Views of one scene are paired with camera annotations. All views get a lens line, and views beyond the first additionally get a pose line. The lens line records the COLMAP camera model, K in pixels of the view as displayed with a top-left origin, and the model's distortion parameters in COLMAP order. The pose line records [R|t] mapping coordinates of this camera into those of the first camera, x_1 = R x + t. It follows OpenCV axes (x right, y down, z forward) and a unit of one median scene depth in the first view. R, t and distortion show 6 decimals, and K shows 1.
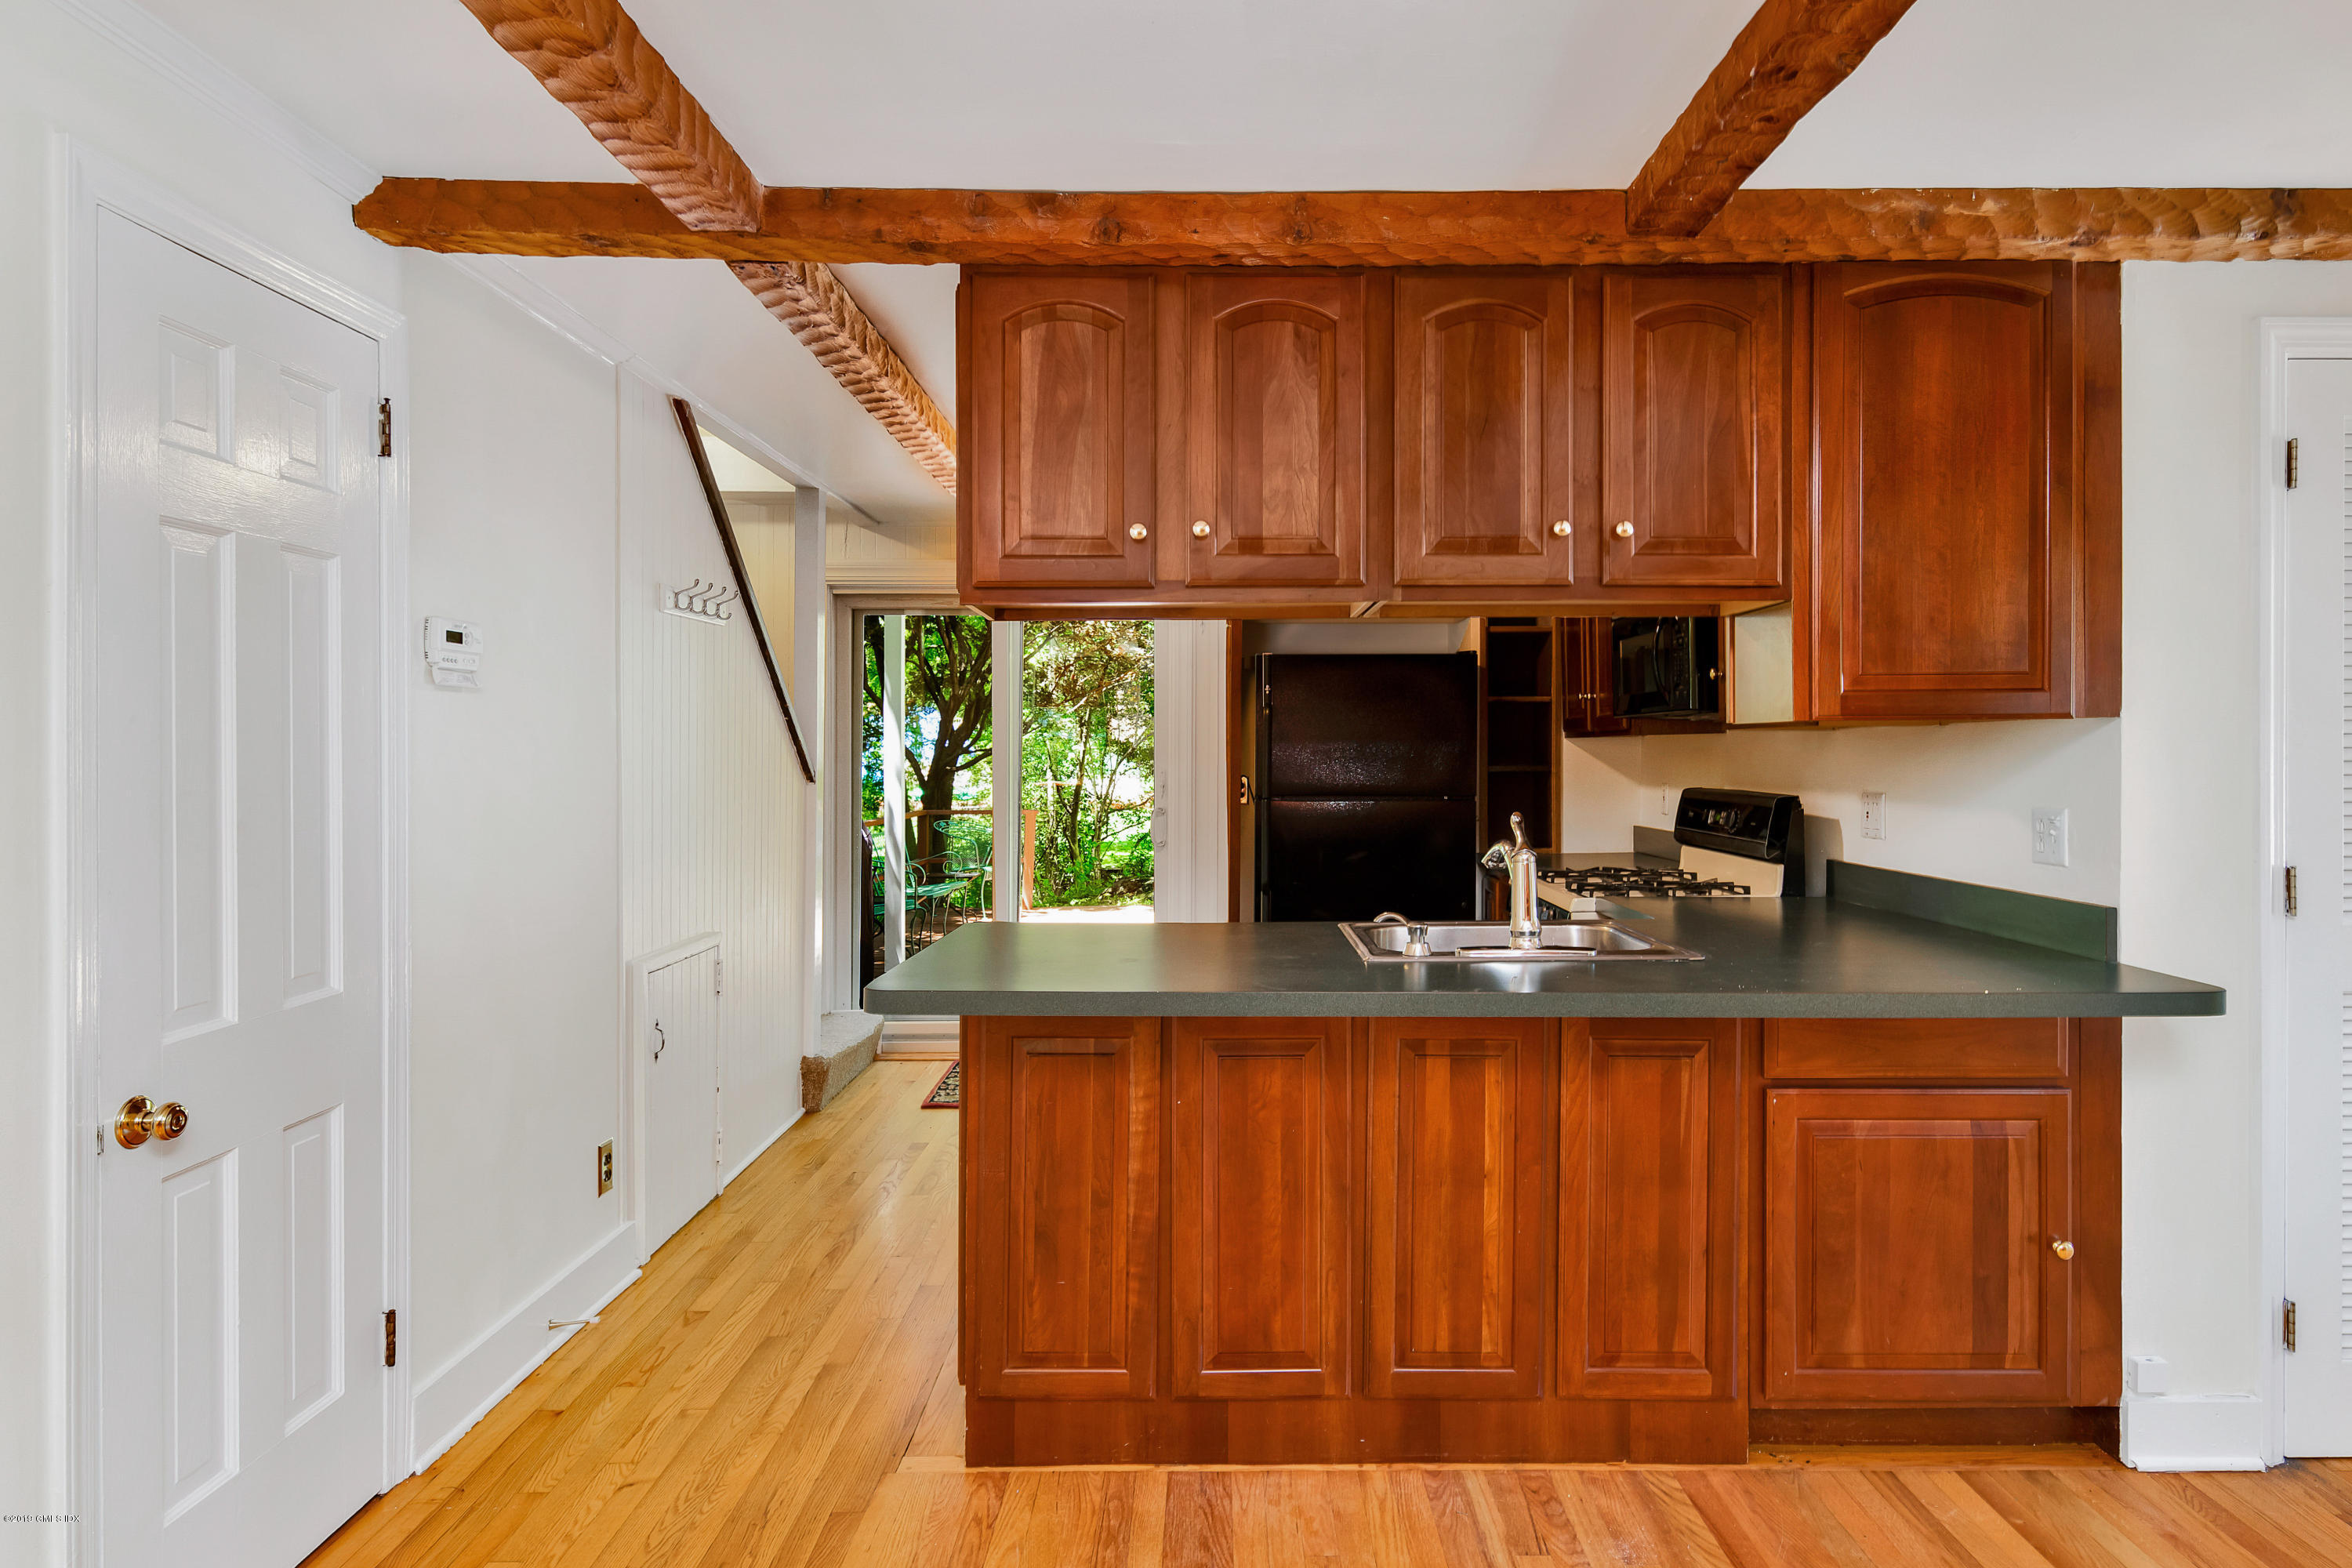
lens RADIAL K [[1325.2, 0, 1182.3], [0, 1325.2, 769.2], [0, 0, 1]] dist [-0.006176, 0.000788]
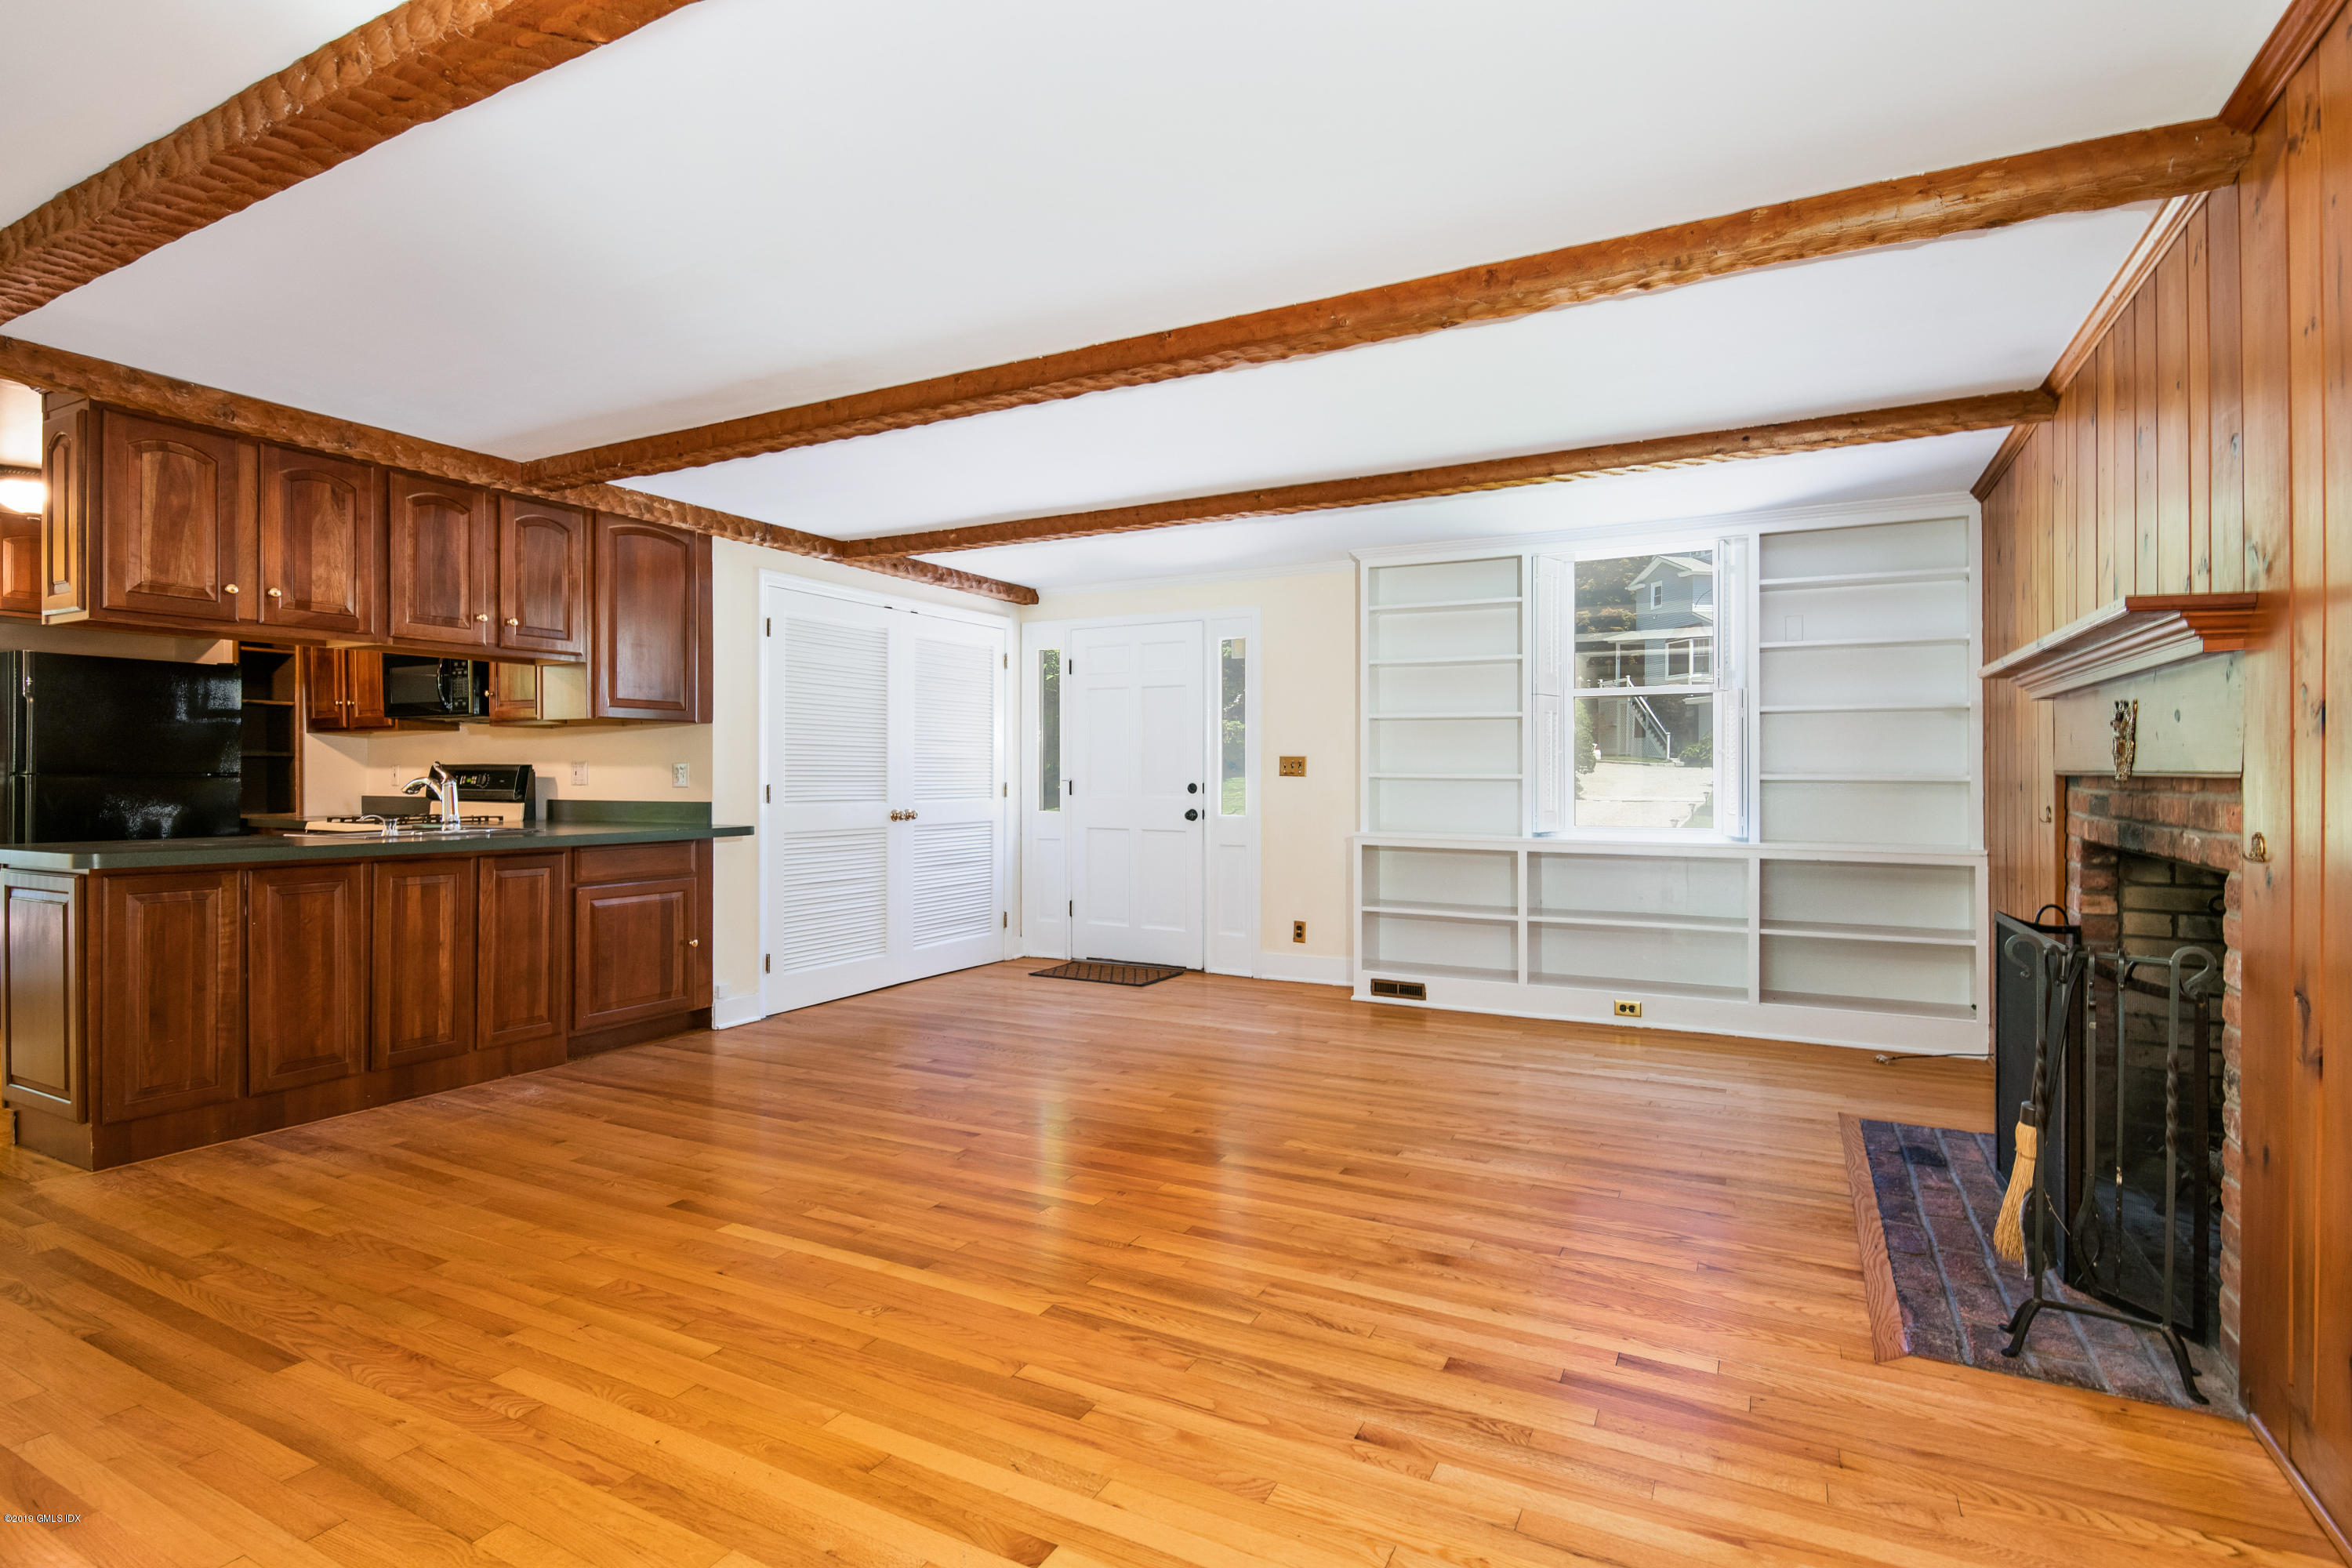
lens RADIAL K [[1137.6, 0, 1187.0], [0, 1137.6, 773.6], [0, 0, 1]] dist [0.002596, 0.000108]
pose [[0.466377, 0.005517, 0.884569, -0.746749], [-0.001938, 0.999985, -0.005215, 0.062377], [-0.884584, 0.000718, 0.466380, -0.760480]]
